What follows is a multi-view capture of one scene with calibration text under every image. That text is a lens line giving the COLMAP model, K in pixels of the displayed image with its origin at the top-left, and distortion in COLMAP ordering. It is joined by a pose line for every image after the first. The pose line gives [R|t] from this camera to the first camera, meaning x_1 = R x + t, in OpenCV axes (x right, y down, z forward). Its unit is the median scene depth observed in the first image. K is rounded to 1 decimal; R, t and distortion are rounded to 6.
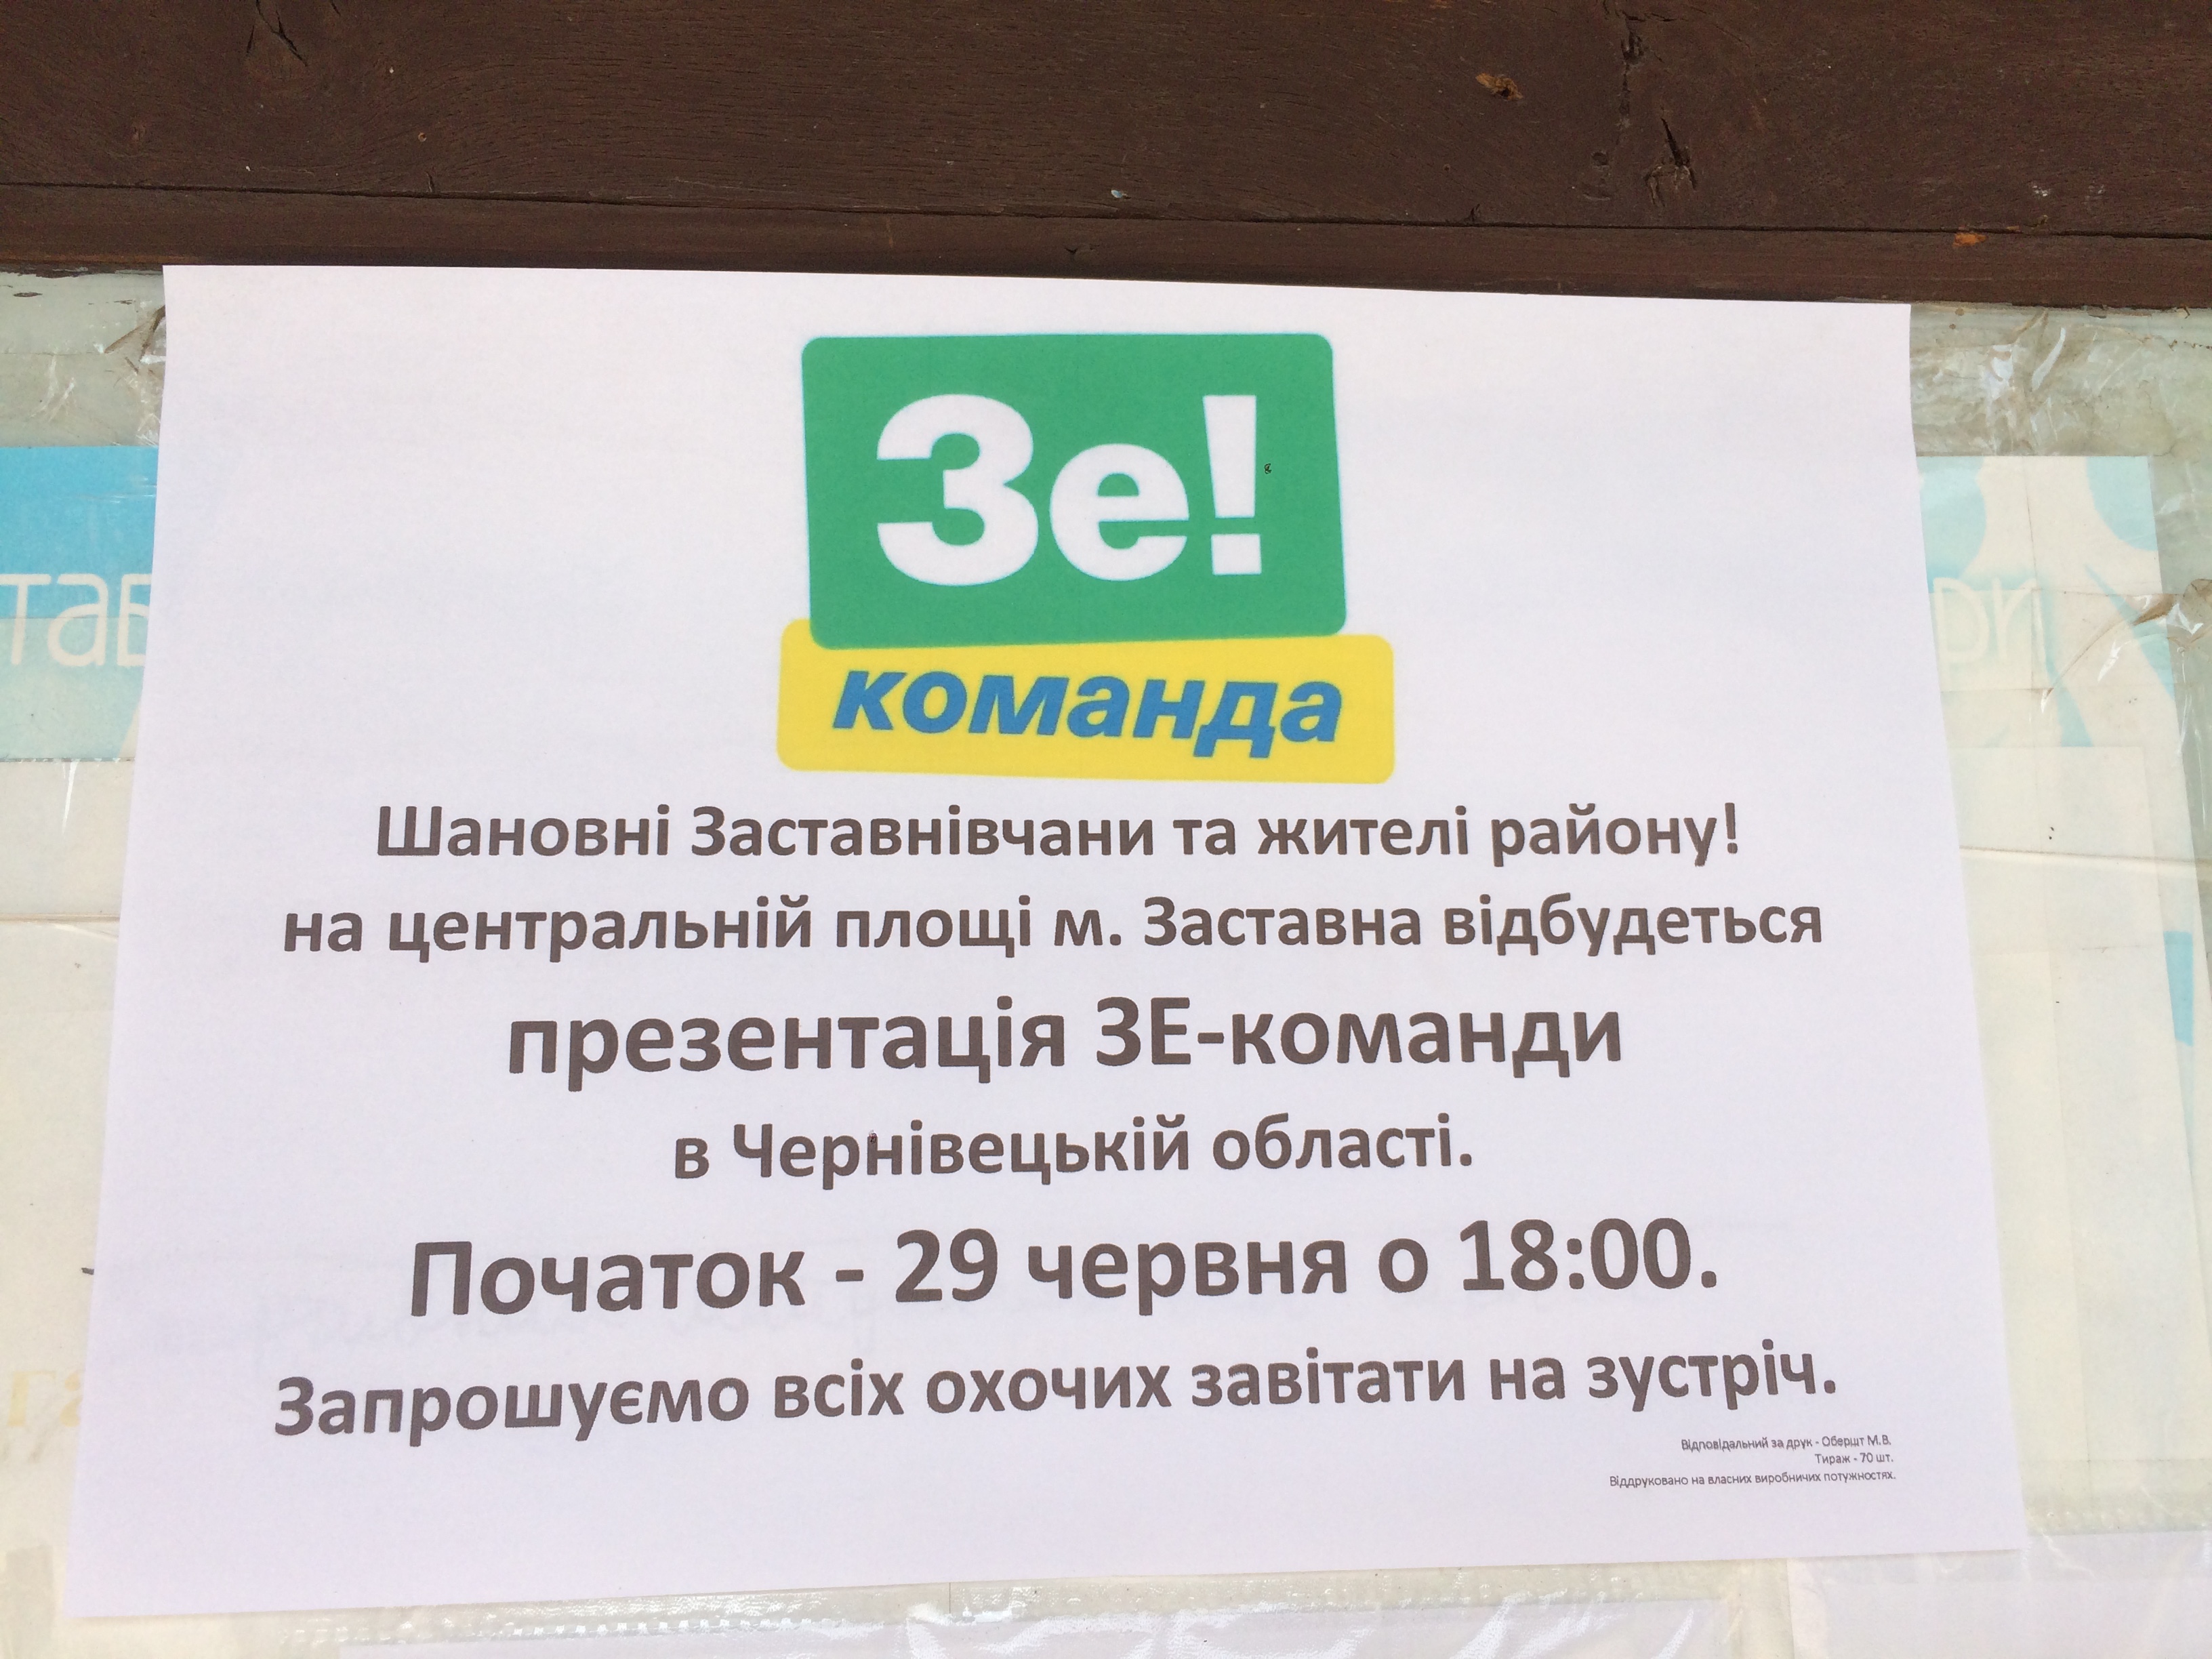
lens RADIAL K [[1862.7, 0, 1105.6], [0, 1862.7, 828.7], [0, 0, 1]] dist [0.014971, 0.001612]
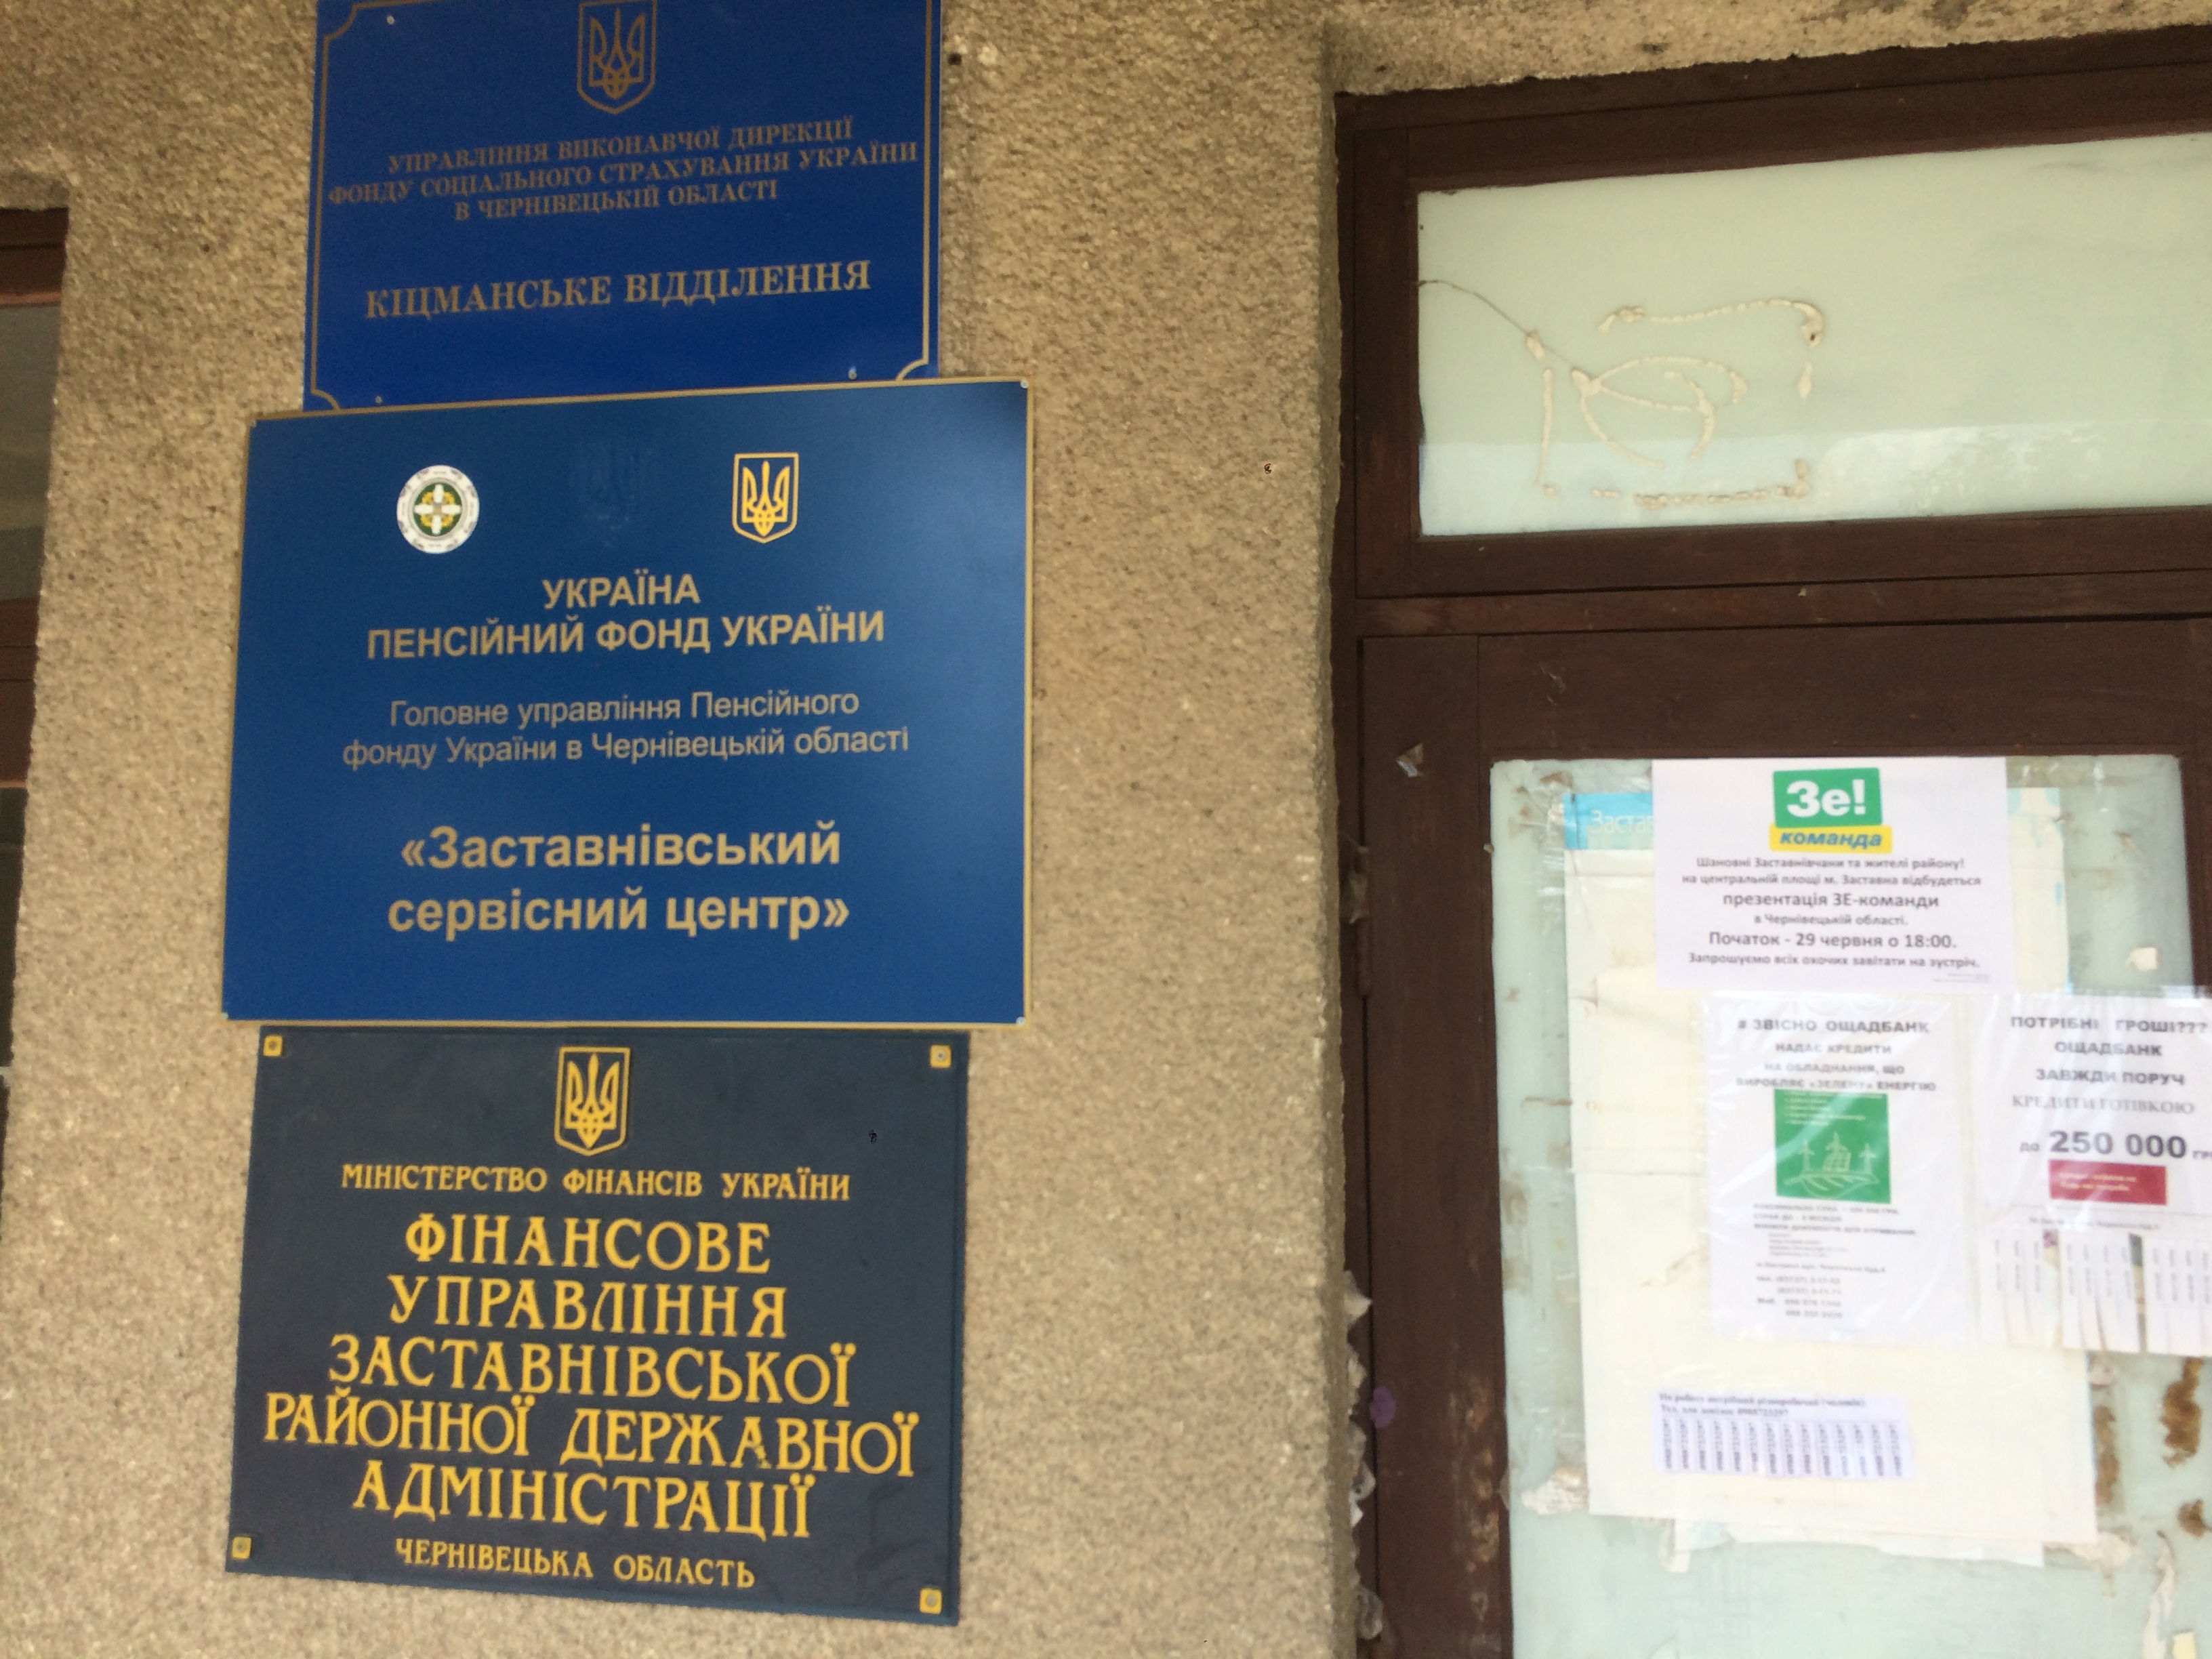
lens RADIAL K [[1862.7, 0, 1104.1], [0, 1862.7, 823.0], [0, 0, 1]] dist [0.014971, 0.001612]
pose [[0.957091, 0.000187, -0.289789, -0.460678], [-0.004917, 0.999866, -0.015594, -0.019369], [0.289747, 0.016350, 0.956964, -4.835013]]
